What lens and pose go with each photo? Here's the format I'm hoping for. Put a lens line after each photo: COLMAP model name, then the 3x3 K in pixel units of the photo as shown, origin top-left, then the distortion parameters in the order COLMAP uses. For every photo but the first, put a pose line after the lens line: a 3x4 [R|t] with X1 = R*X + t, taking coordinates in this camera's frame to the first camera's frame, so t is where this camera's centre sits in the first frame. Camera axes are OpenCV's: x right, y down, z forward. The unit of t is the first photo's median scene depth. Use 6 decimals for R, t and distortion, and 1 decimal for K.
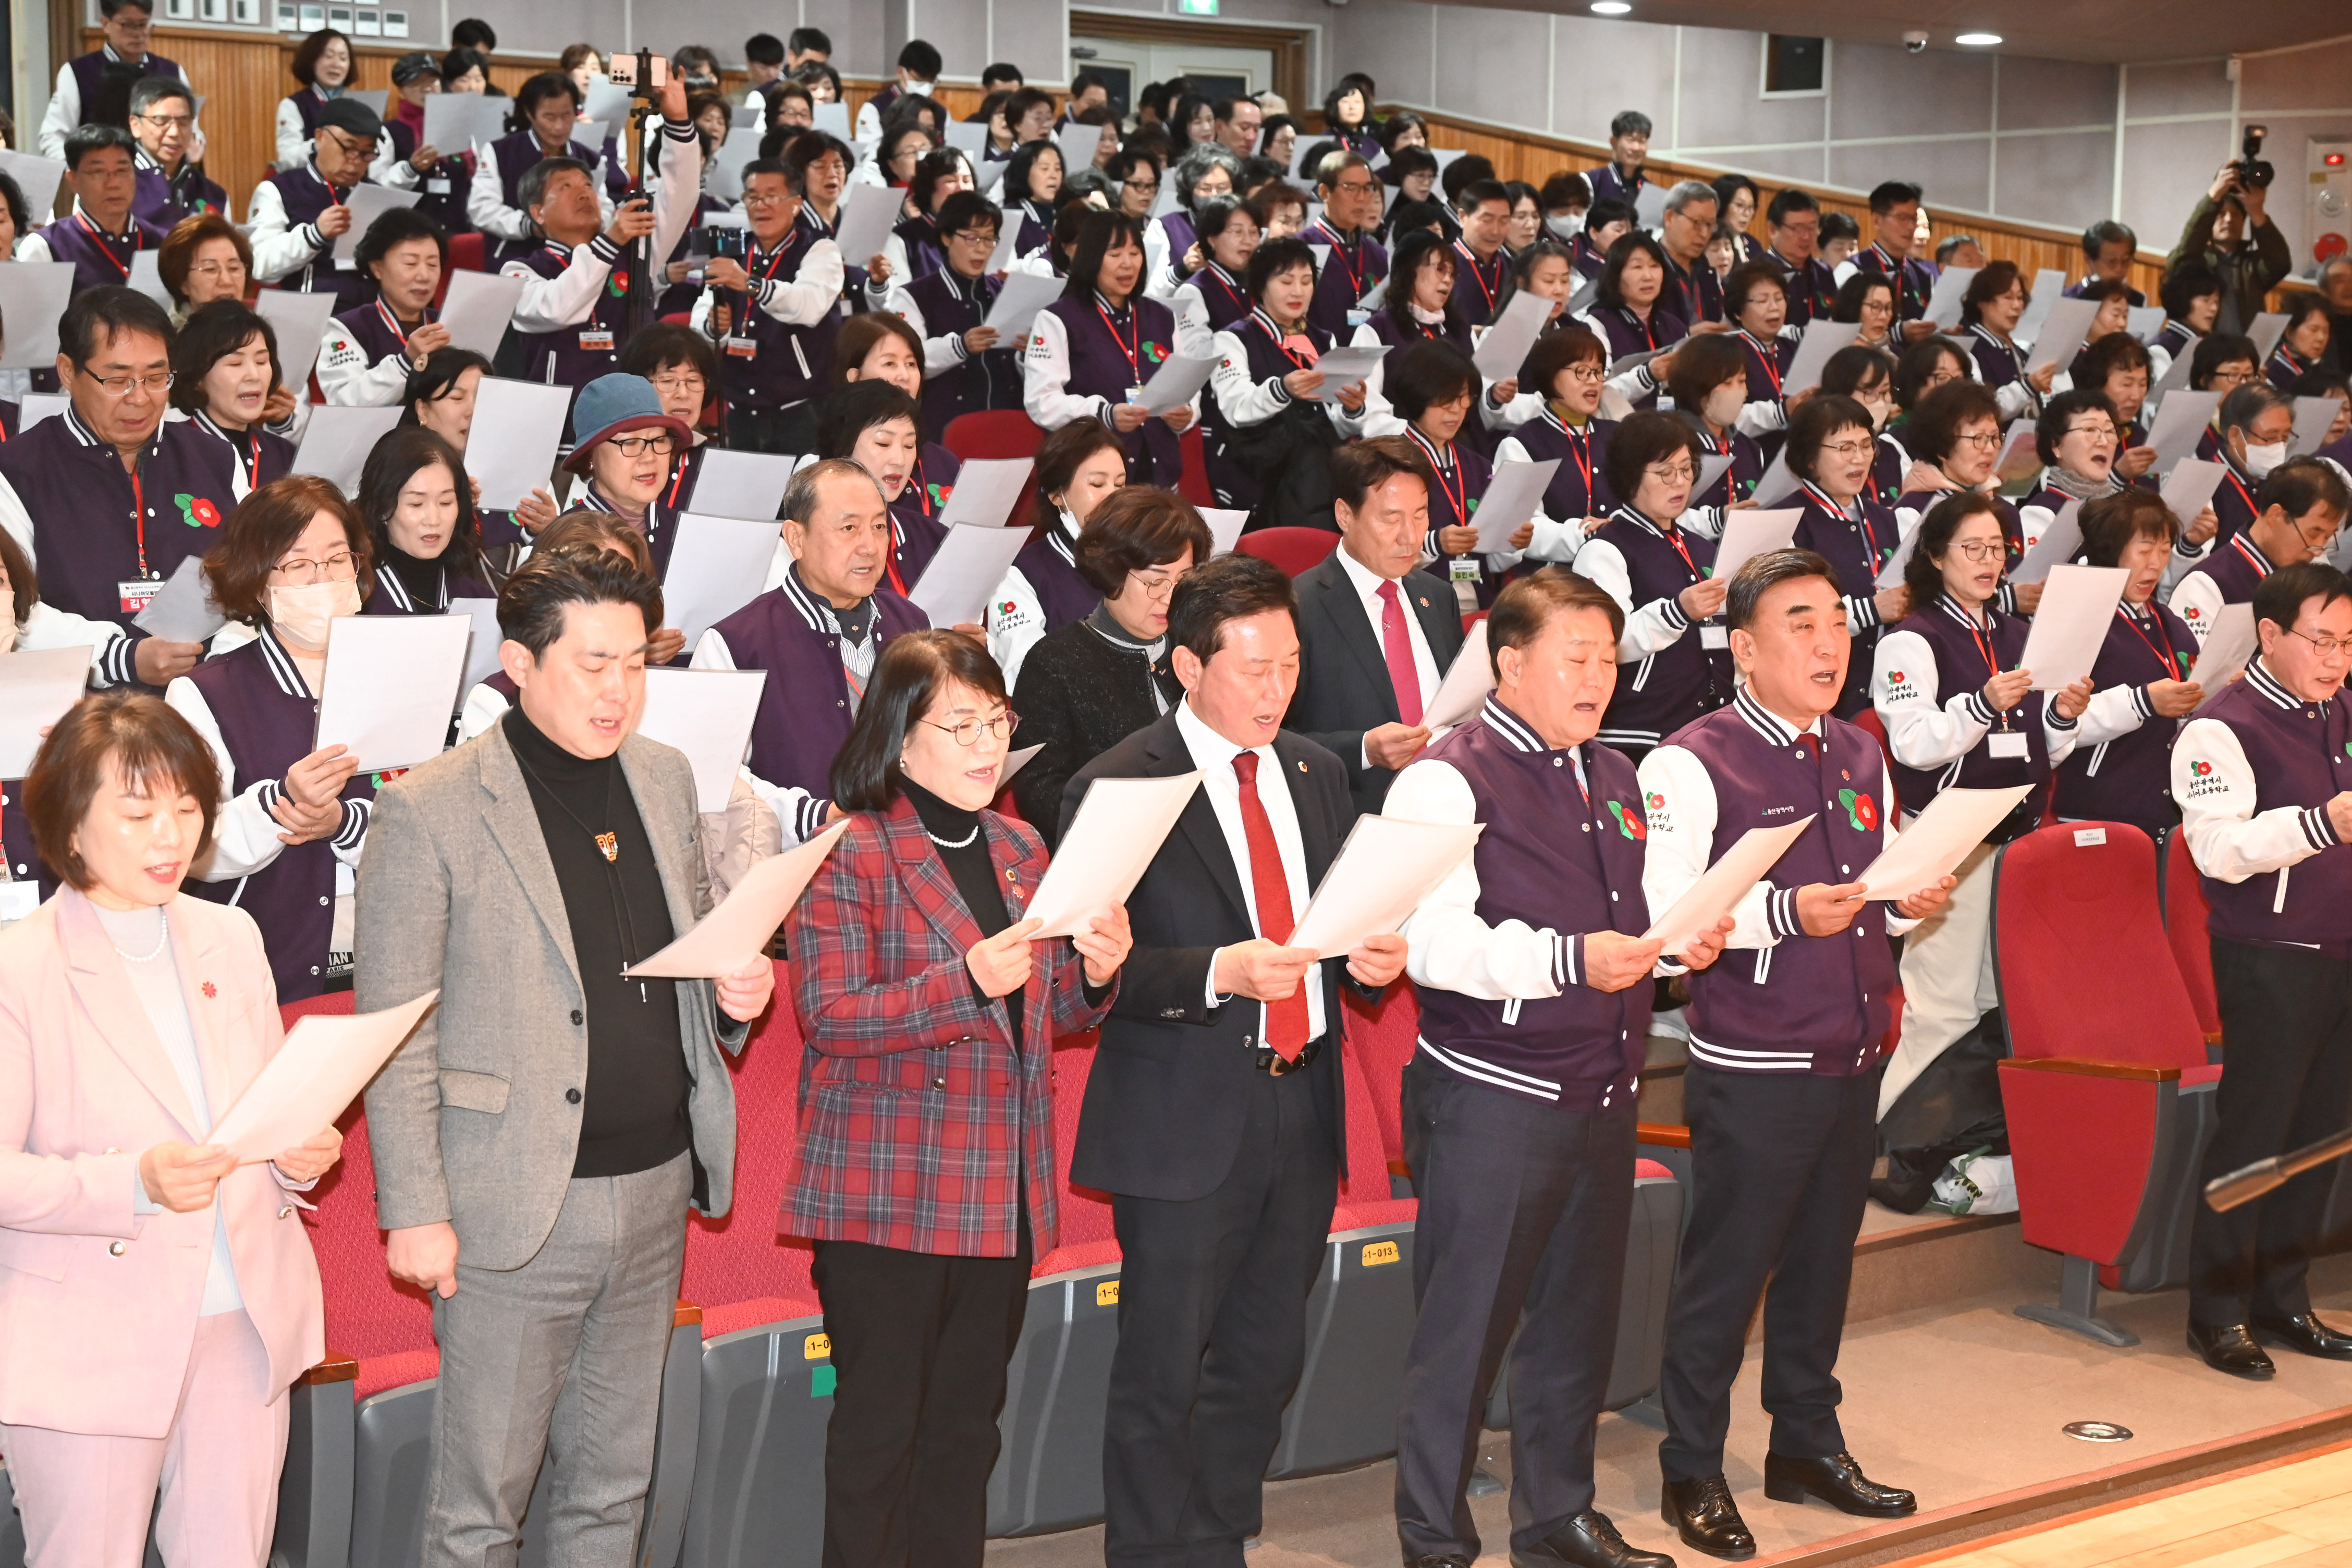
lens RADIAL K [[3474.0, 0, 1176.0], [0, 3474.0, 784.0], [0, 0, 1]] dist [-0.015906, 0.097205]
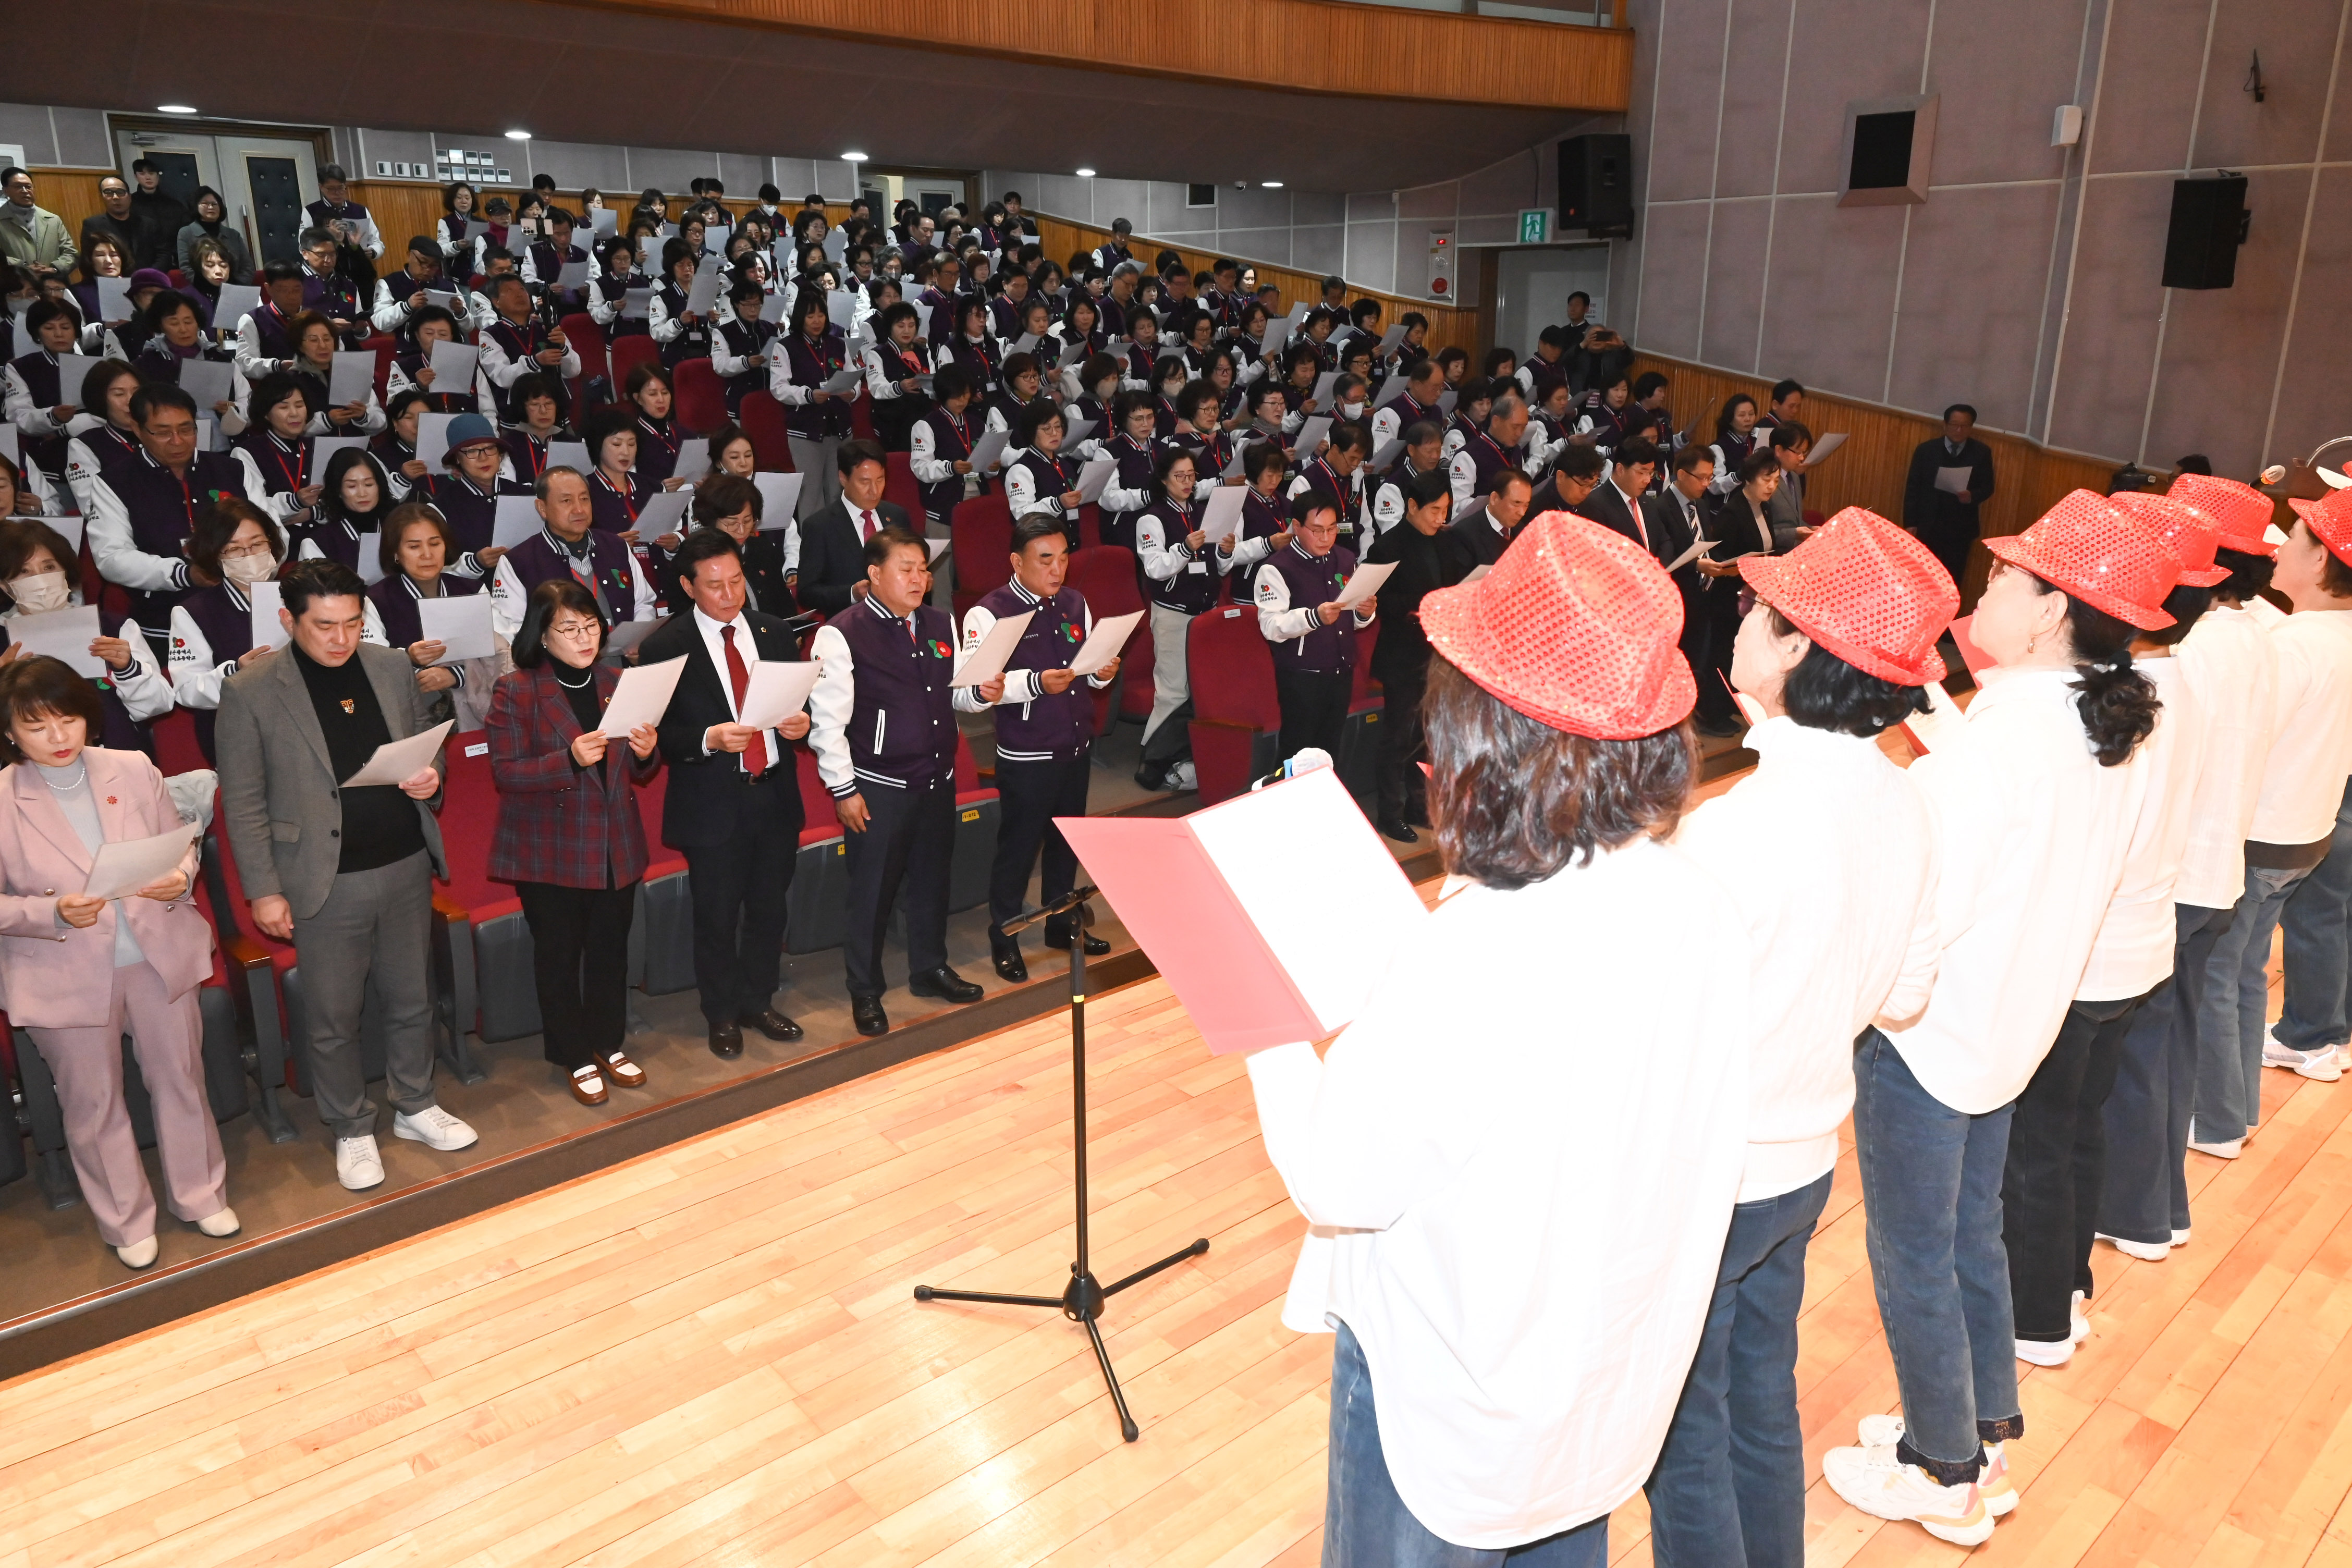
lens RADIAL K [[1580.6, 0, 1176.9], [0, 1580.6, 745.4], [0, 0, 1]] dist [0.007986, 0.000361]
pose [[0.993635, -0.044023, 0.103690, 0.124518], [0.028345, 0.988568, 0.148086, -0.047811], [-0.109024, -0.144205, 0.983524, 0.039646]]
